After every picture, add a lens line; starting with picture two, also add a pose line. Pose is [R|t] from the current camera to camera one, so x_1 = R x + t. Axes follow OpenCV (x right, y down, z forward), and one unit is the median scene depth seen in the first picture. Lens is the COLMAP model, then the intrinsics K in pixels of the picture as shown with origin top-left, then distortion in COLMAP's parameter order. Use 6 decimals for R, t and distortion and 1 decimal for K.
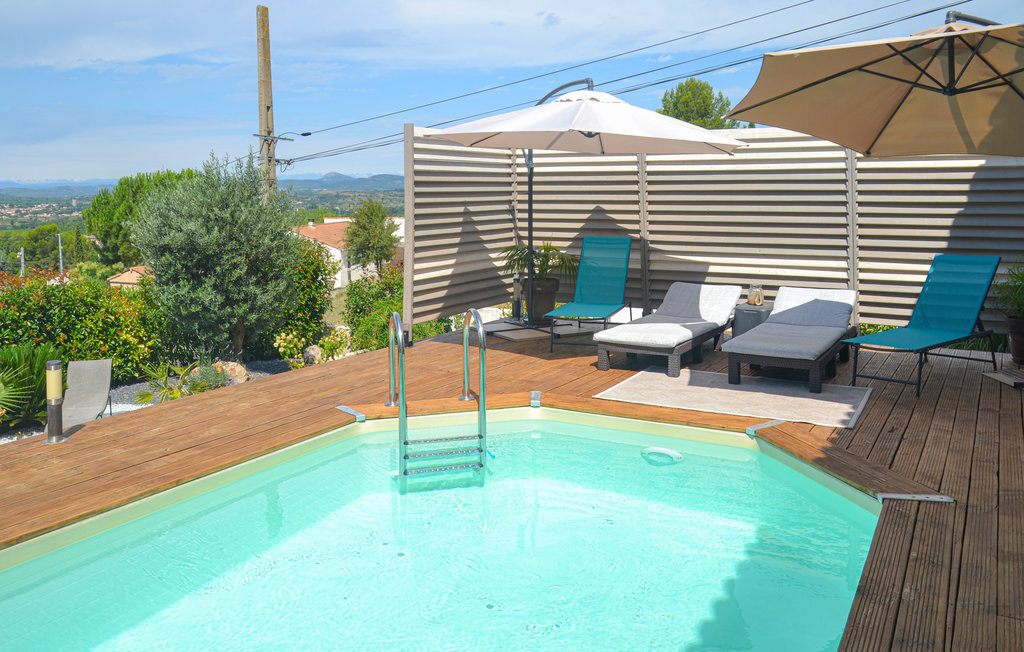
lens RADIAL K [[842.9, 0, 512.4], [0, 842.9, 291.2], [0, 0, 1]] dist [-0.016329, 0.014689]
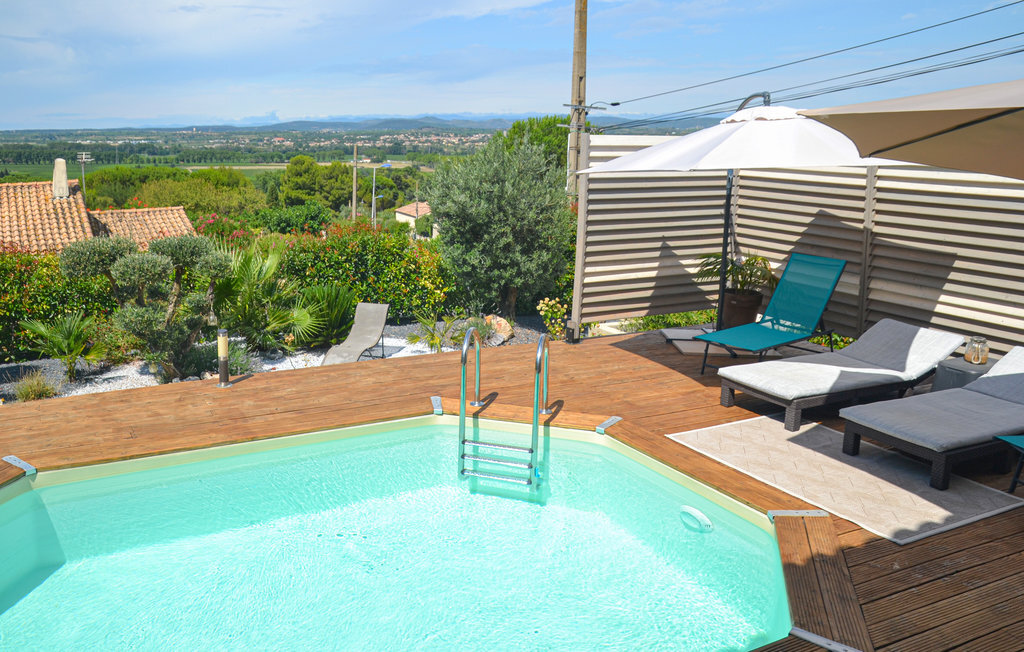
lens RADIAL K [[857.2, 0, 505.4], [0, 857.2, 326.7], [0, 0, 1]] dist [-0.015769, 0.047557]
pose [[0.841096, 0.166616, -0.514585, 0.285038], [-0.095466, 0.982167, 0.161973, -0.096643], [0.532395, -0.087109, 0.842002, 0.034199]]
